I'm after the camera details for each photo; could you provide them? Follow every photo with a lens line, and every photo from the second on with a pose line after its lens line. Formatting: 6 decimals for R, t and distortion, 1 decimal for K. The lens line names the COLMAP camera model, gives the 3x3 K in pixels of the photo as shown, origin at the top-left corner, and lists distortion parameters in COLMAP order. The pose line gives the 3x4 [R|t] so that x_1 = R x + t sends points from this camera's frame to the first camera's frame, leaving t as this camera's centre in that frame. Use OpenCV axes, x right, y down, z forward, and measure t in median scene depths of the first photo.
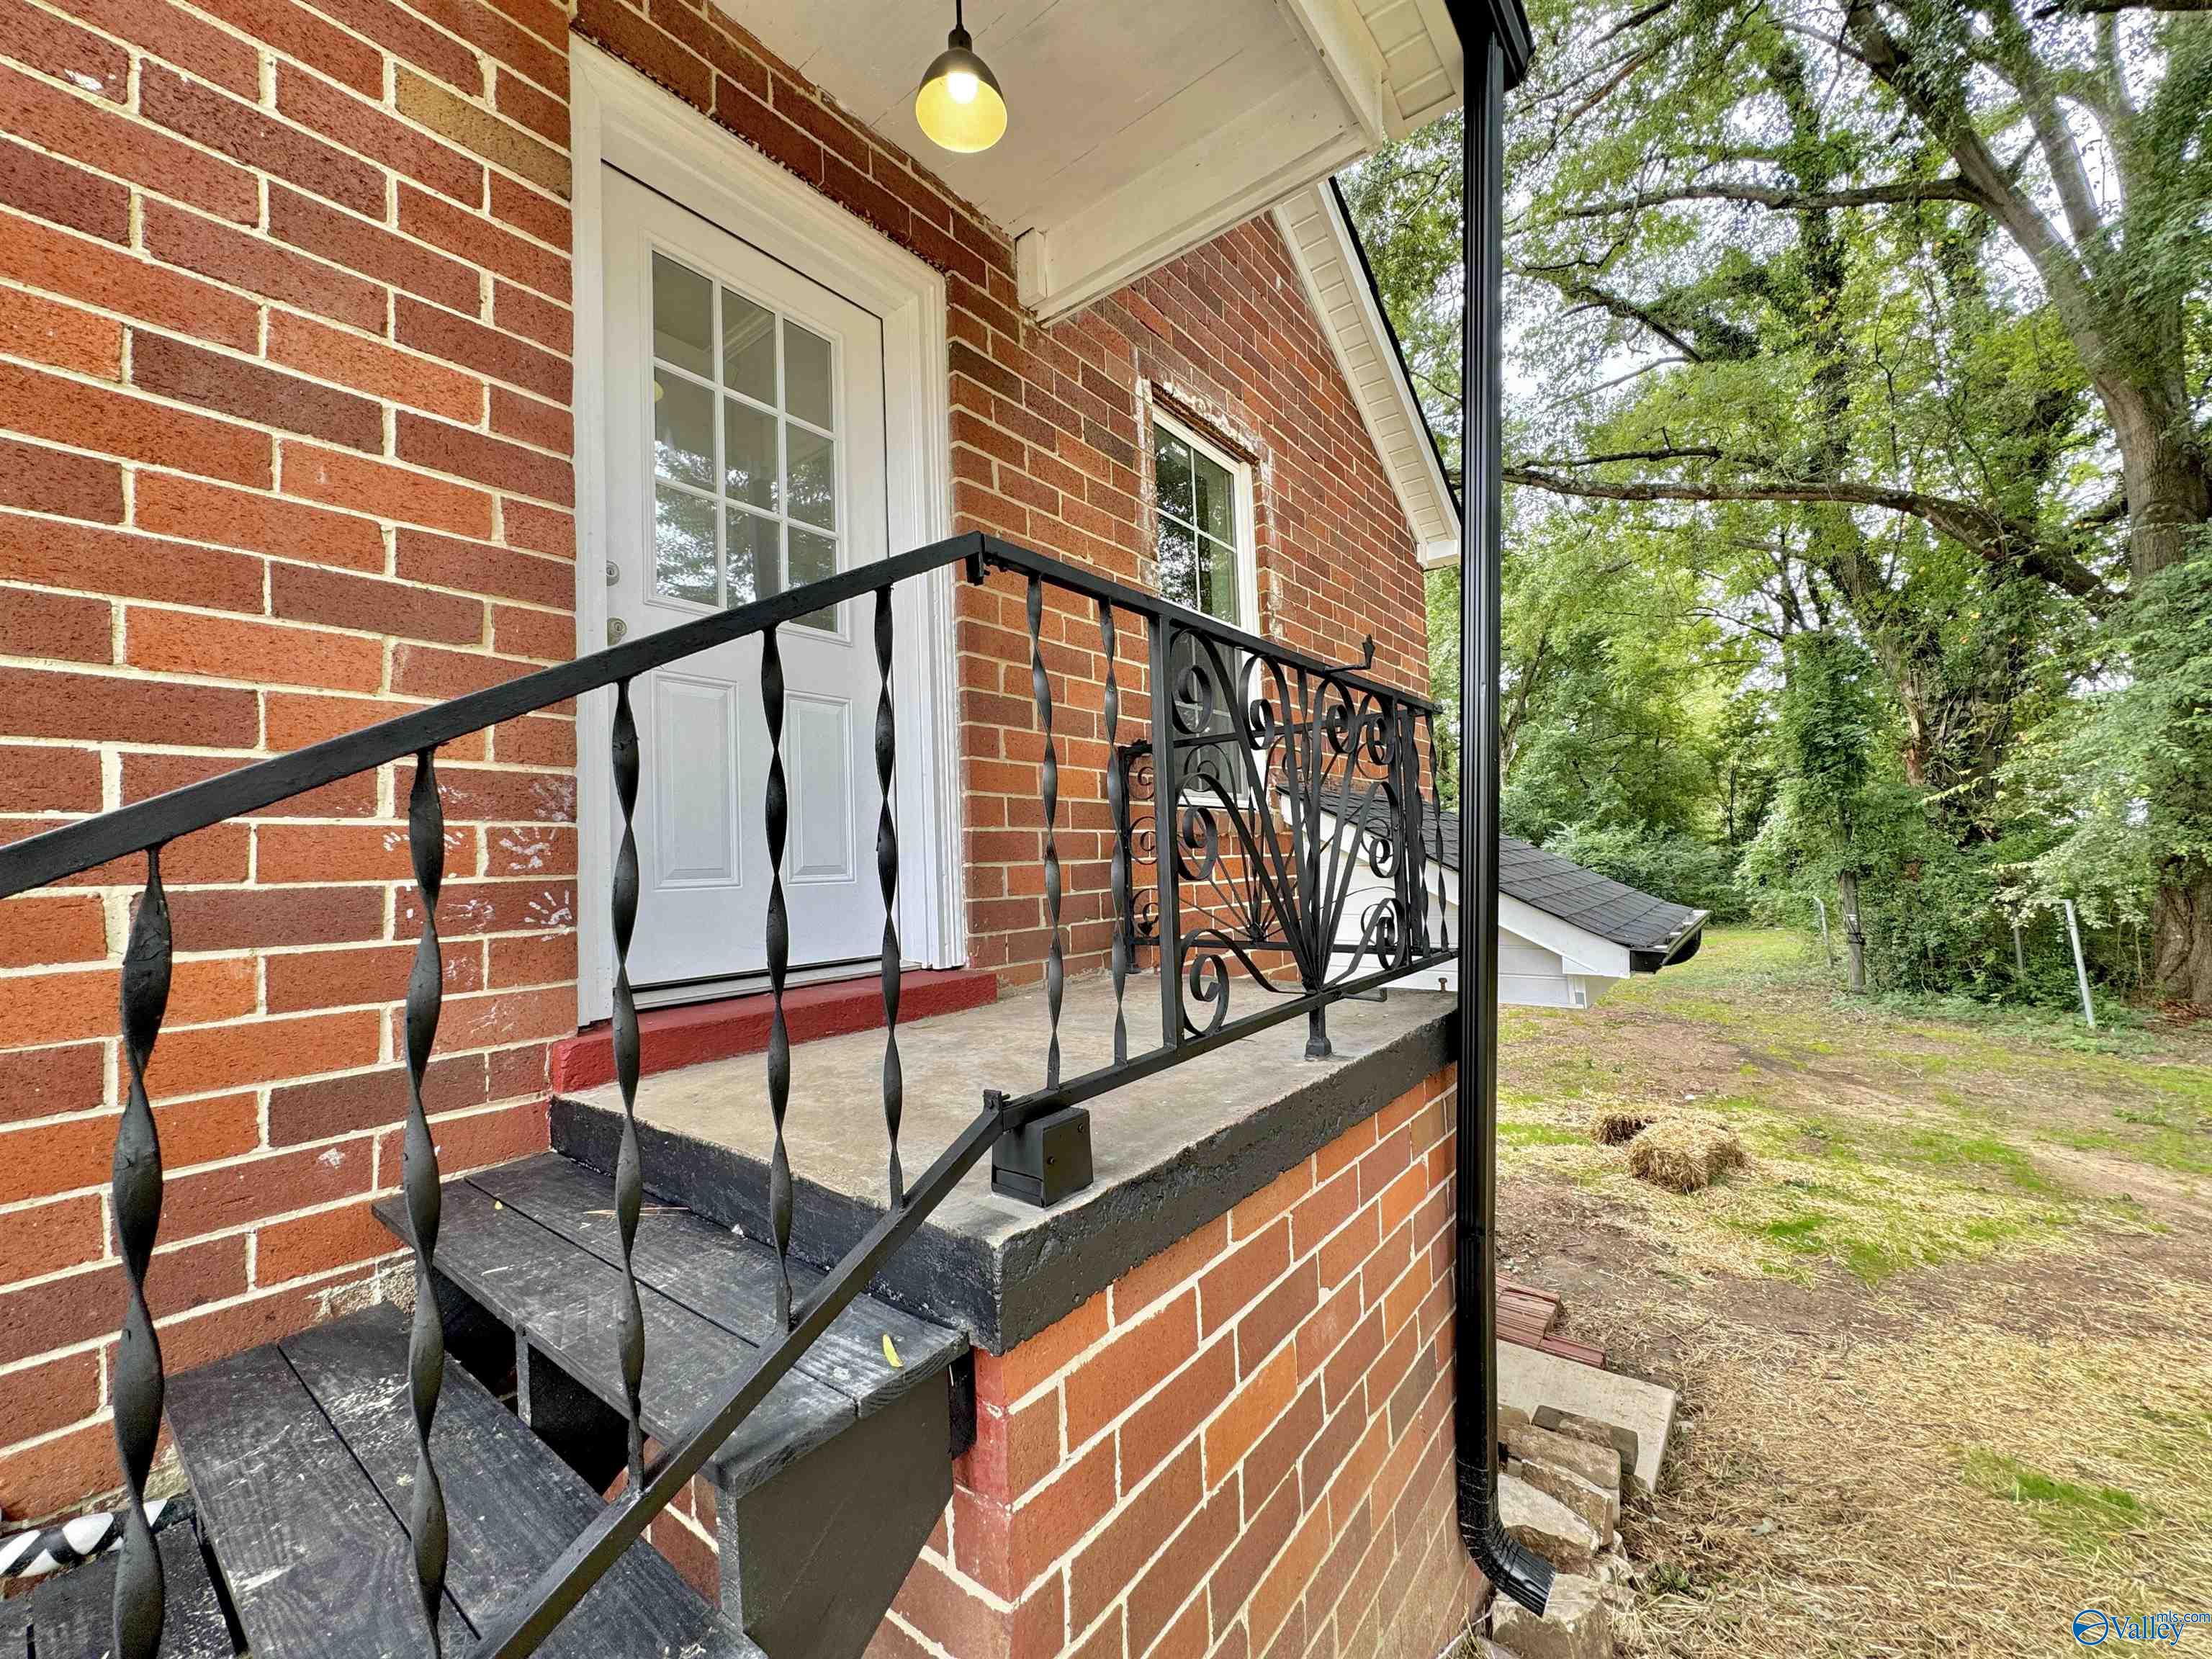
lens RADIAL K [[879.4, 0, 1103.7], [0, 879.4, 829.2], [0, 0, 1]] dist [-0.001481, 0.000384]
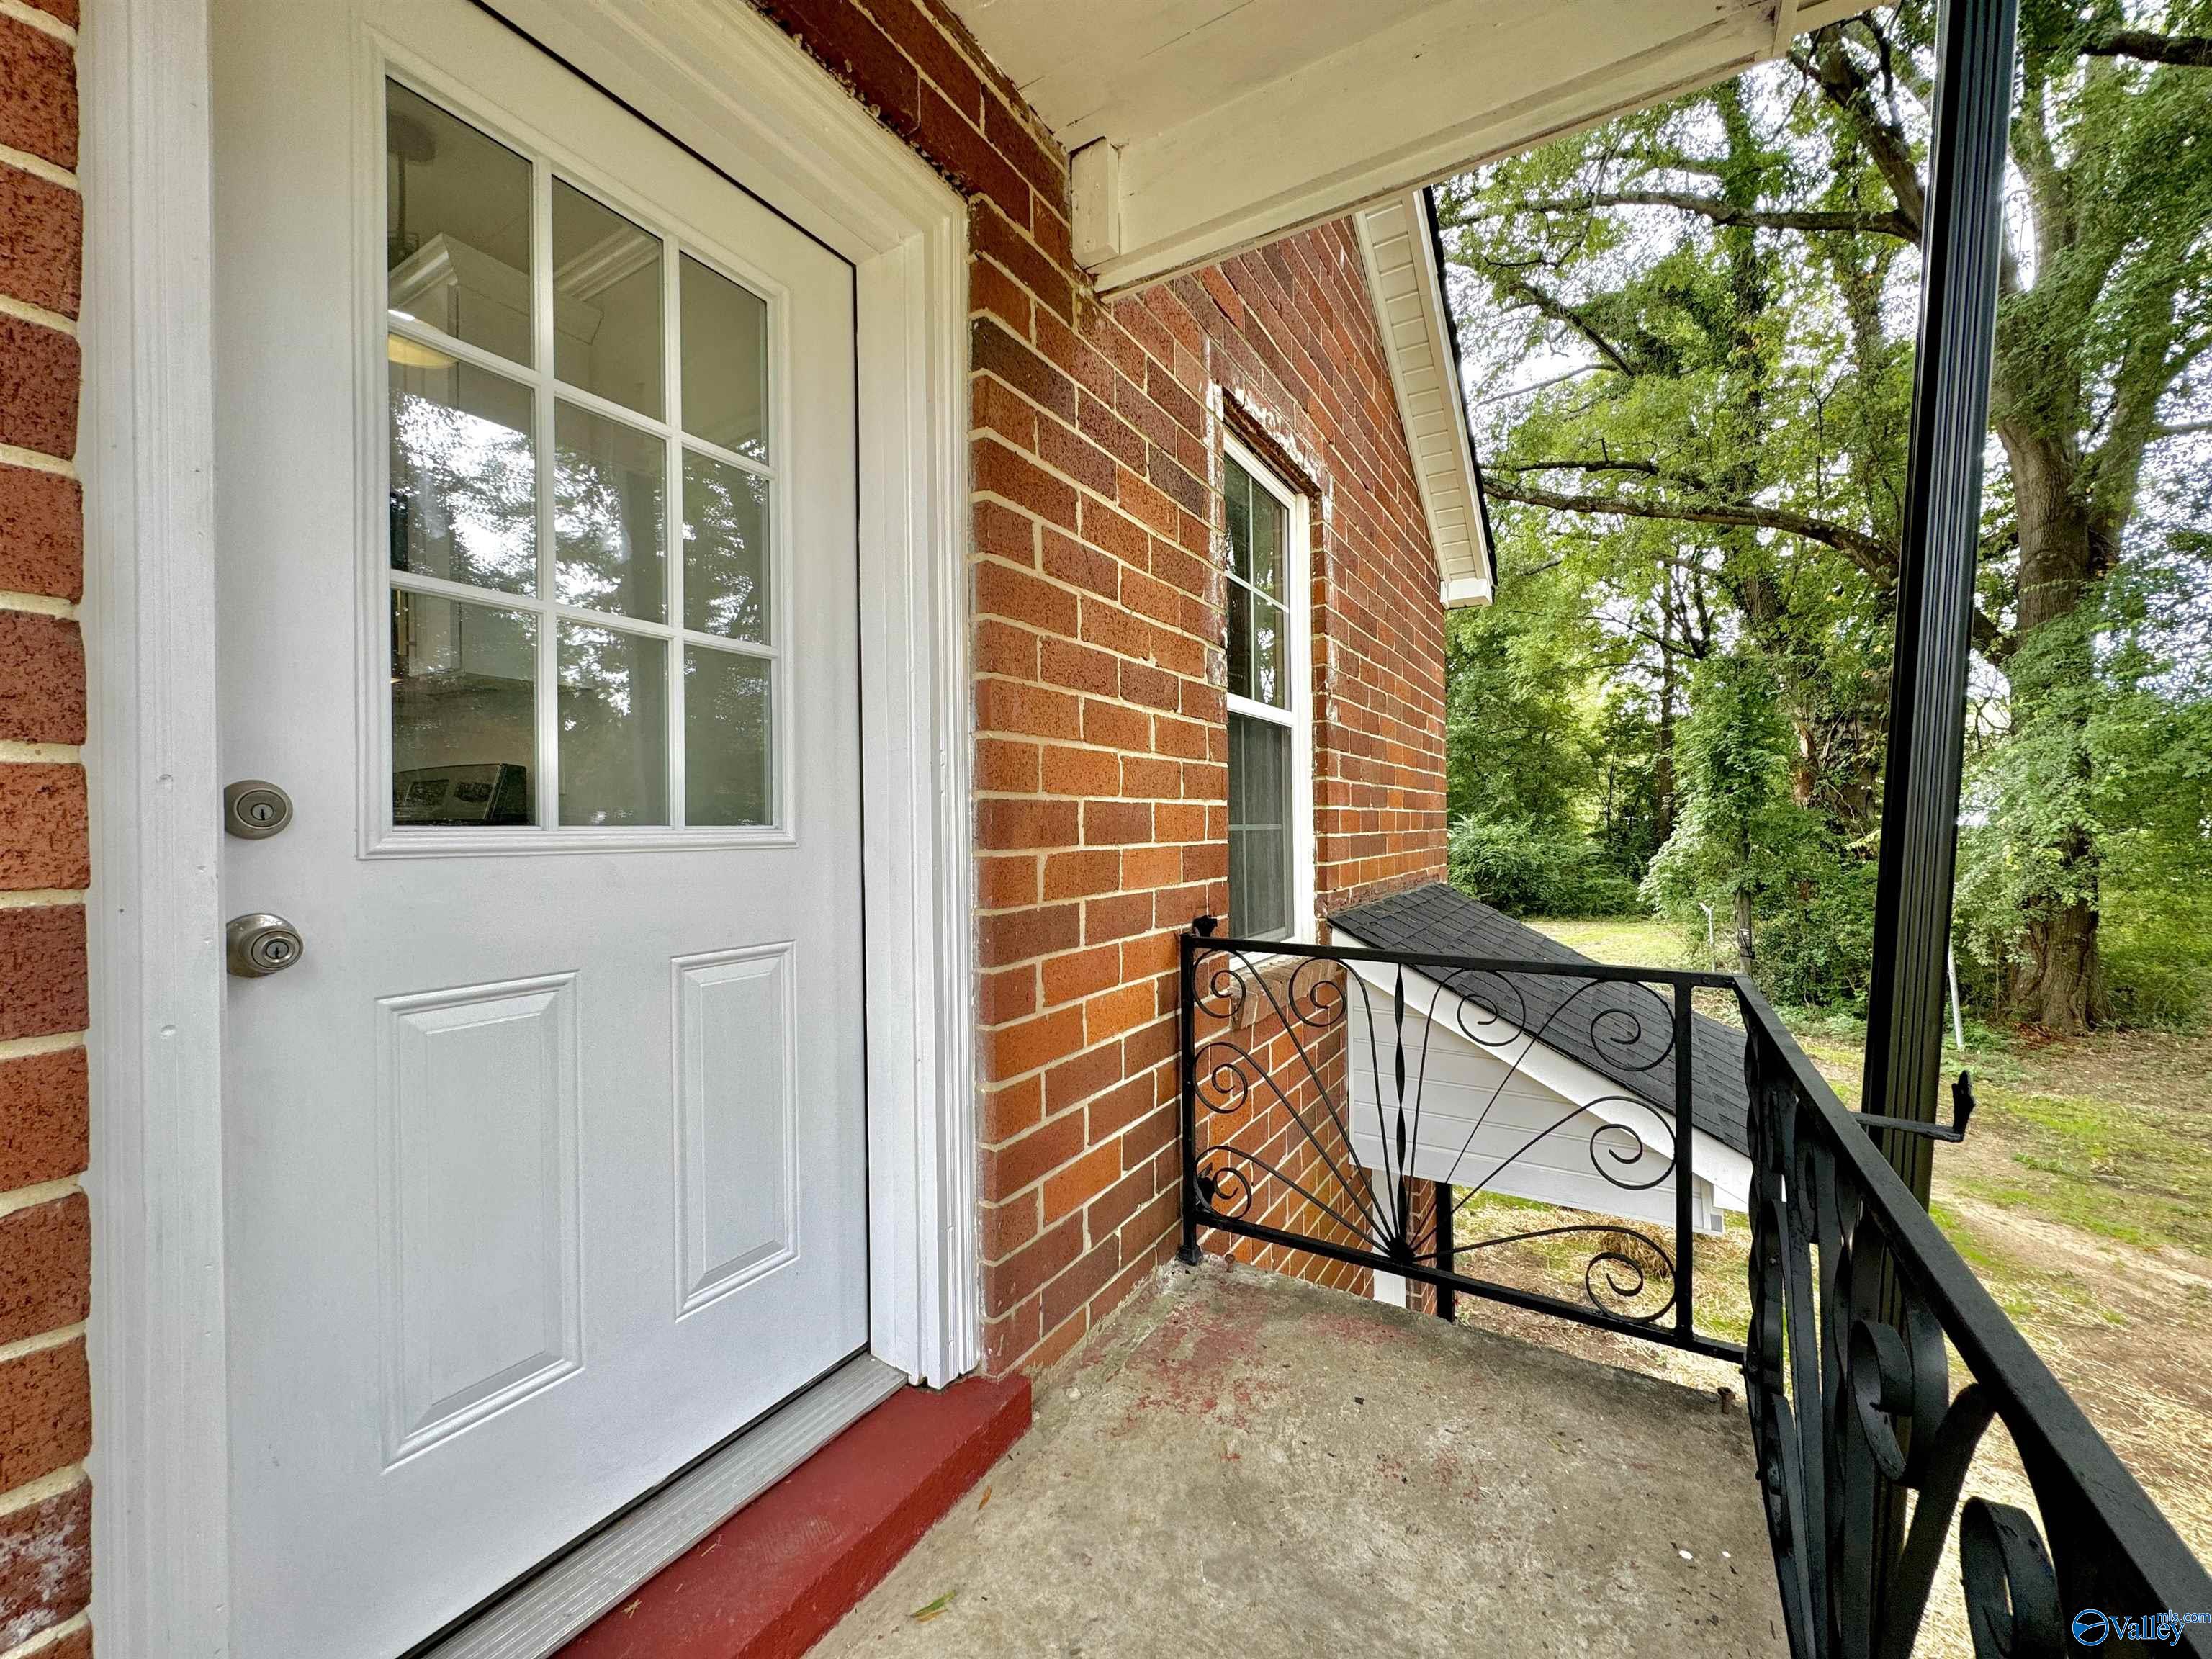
lens RADIAL K [[879.4, 0, 1103.7], [0, 879.4, 829.2], [0, 0, 1]] dist [-0.001481, 0.000384]
pose [[0.992841, 0.026138, 0.116550, -0.093069], [-0.030913, 0.998747, 0.039349, -0.149295], [-0.115375, -0.042670, 0.992405, 0.245115]]
